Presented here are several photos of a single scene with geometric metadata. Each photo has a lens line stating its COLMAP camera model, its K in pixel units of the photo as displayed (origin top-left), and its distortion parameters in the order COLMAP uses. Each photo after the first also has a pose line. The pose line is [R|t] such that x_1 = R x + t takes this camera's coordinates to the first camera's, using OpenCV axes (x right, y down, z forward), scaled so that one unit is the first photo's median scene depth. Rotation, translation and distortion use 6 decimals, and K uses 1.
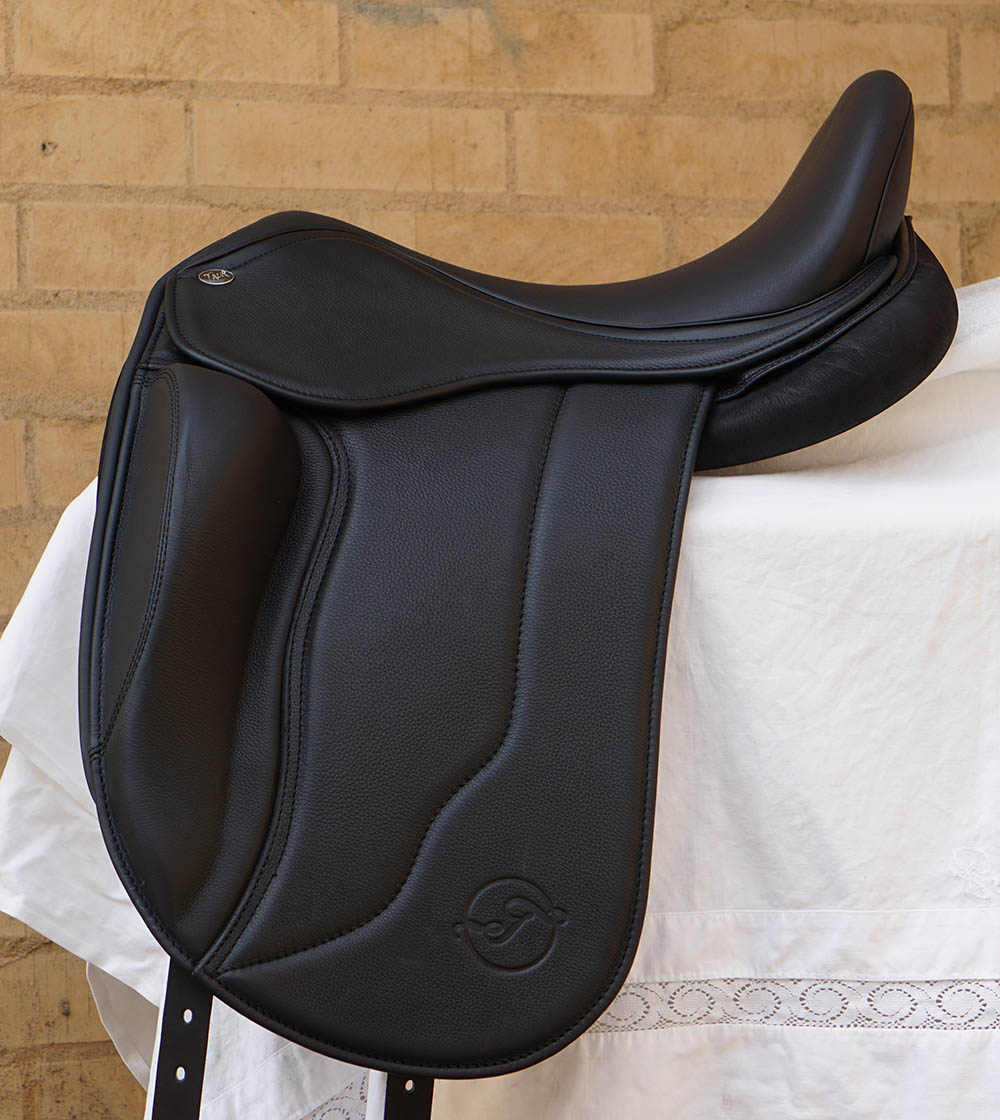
lens RADIAL K [[3225.9, 0, 506.0], [0, 3225.9, 560.1], [0, 0, 1]] dist [-0.034761, 0.000000]
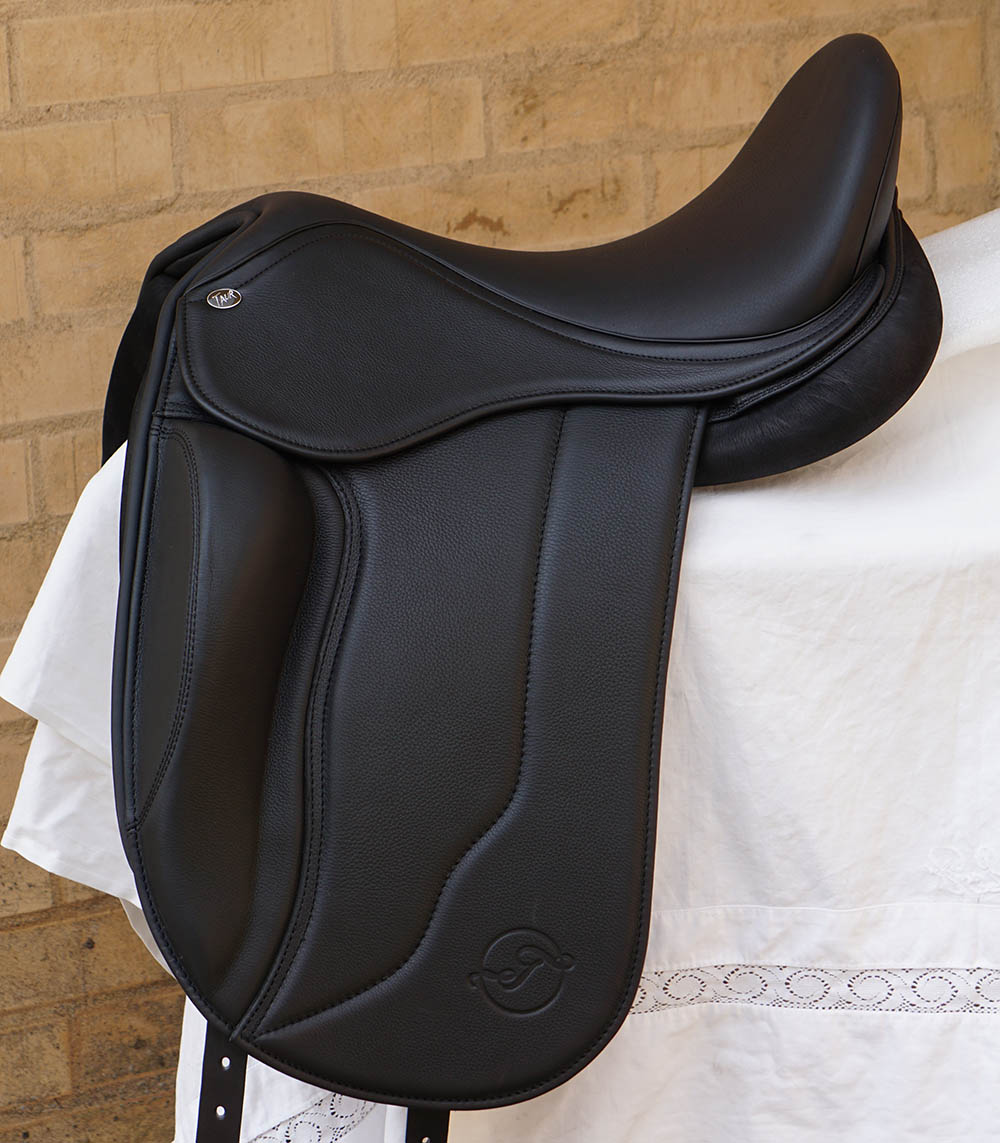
lens RADIAL K [[3068.3, 0, 491.1], [0, 3068.3, 572.4], [0, 0, 1]] dist [0.007679, 0.000000]
pose [[0.999867, -0.012642, 0.010256, -0.016542], [0.010137, 0.976477, 0.215384, -0.222653], [-0.012737, -0.215251, 0.976476, 0.024212]]
